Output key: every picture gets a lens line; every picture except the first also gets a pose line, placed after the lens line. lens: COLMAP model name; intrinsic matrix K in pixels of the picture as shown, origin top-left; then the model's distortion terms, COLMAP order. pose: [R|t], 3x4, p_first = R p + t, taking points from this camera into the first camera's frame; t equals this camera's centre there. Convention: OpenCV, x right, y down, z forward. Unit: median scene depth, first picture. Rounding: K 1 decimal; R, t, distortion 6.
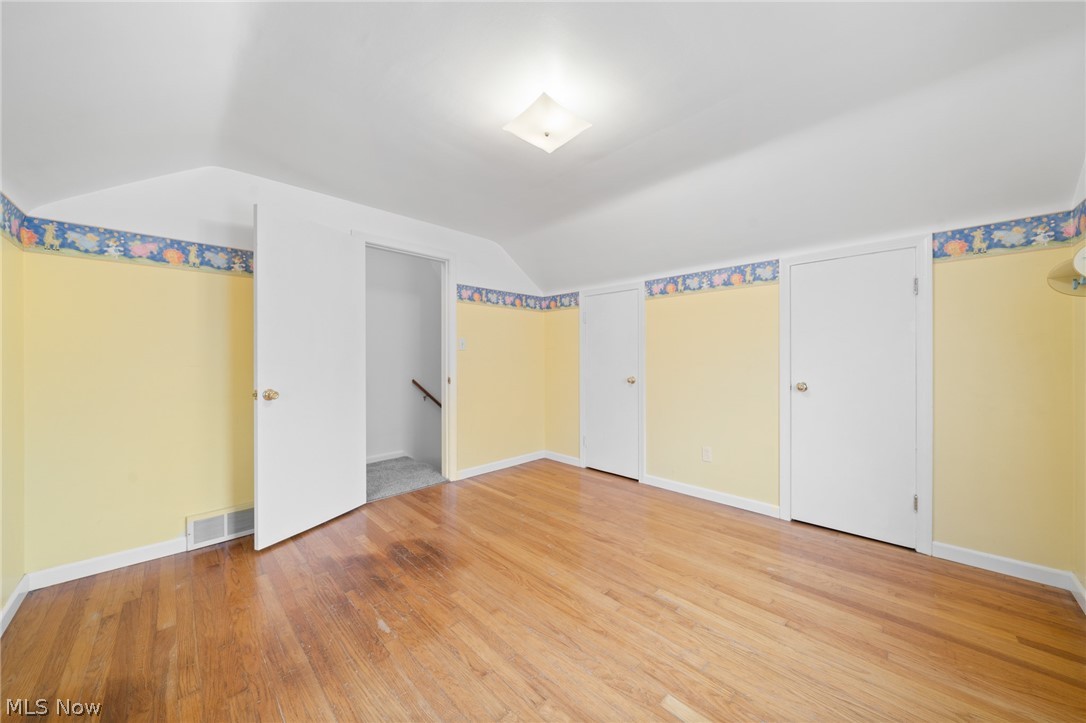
lens RADIAL K [[374.6, 0, 543.0], [0, 374.6, 361.5], [0, 0, 1]] dist [-0.002295, 0.000144]
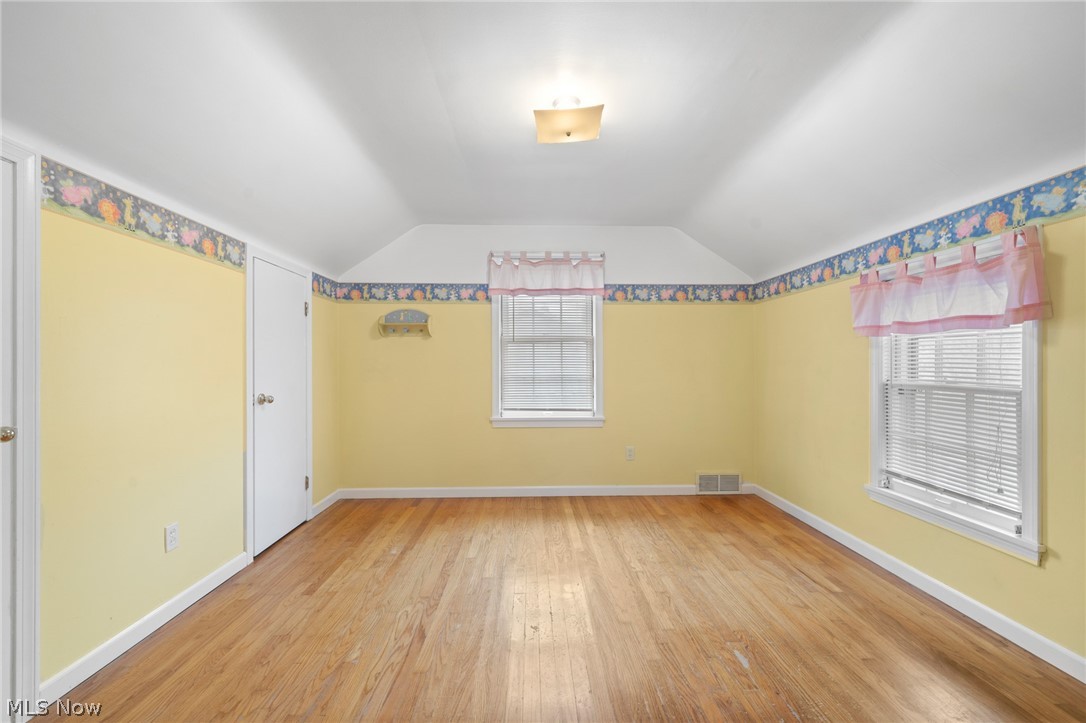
lens RADIAL K [[438.5, 0, 542.4], [0, 438.5, 372.4], [0, 0, 1]] dist [0.000538, 0.000255]
pose [[-0.722013, -0.007639, 0.691837, -0.582337], [0.008681, 0.999760, 0.020099, -0.012042], [-0.691825, 0.020518, -0.721774, 1.505291]]
